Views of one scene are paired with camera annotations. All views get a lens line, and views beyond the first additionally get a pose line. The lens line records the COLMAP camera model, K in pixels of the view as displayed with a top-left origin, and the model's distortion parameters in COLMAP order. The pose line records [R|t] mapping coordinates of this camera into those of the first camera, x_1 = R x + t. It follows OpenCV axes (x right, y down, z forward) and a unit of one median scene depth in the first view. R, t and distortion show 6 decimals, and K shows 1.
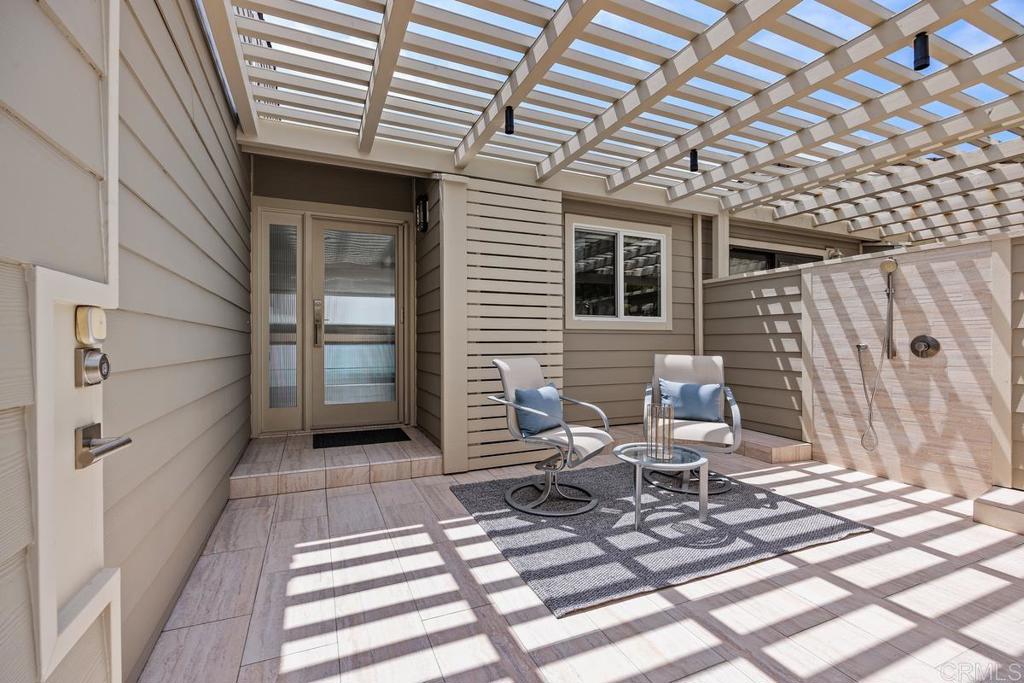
lens RADIAL K [[469.9, 0, 516.7], [0, 469.9, 343.4], [0, 0, 1]] dist [-0.003425, -0.000377]
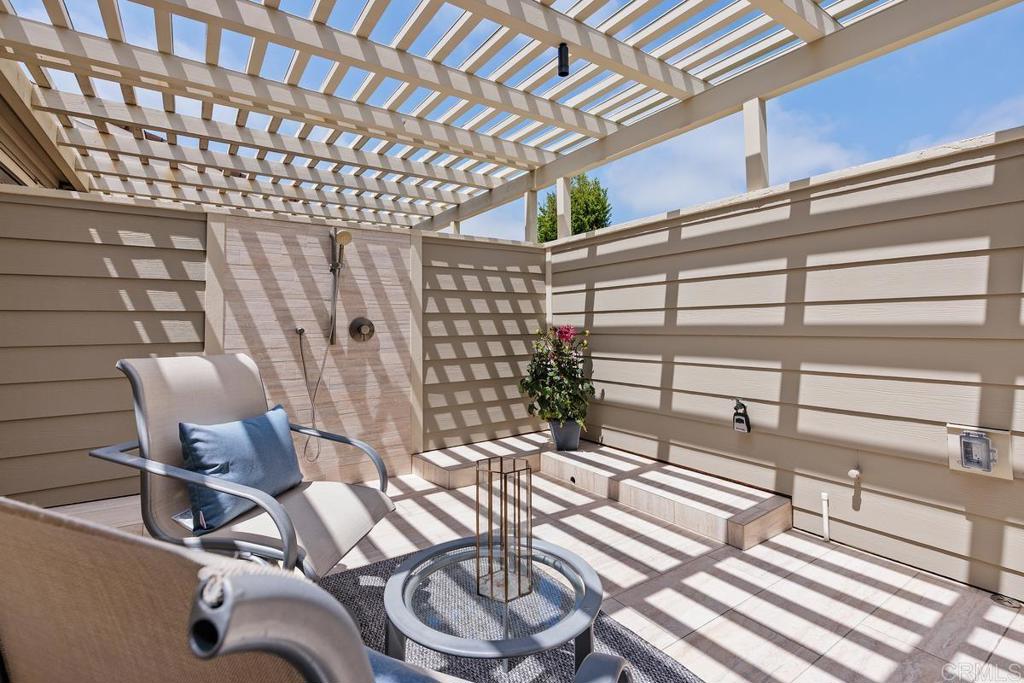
lens RADIAL K [[469.9, 0, 515.2], [0, 469.9, 290.7], [0, 0, 1]] dist [-0.003425, -0.000377]
pose [[-0.184307, 0.064539, 0.980748, -0.119241], [0.006969, 0.997903, -0.064358, -0.008374], [-0.982844, -0.005027, -0.184370, 0.842329]]
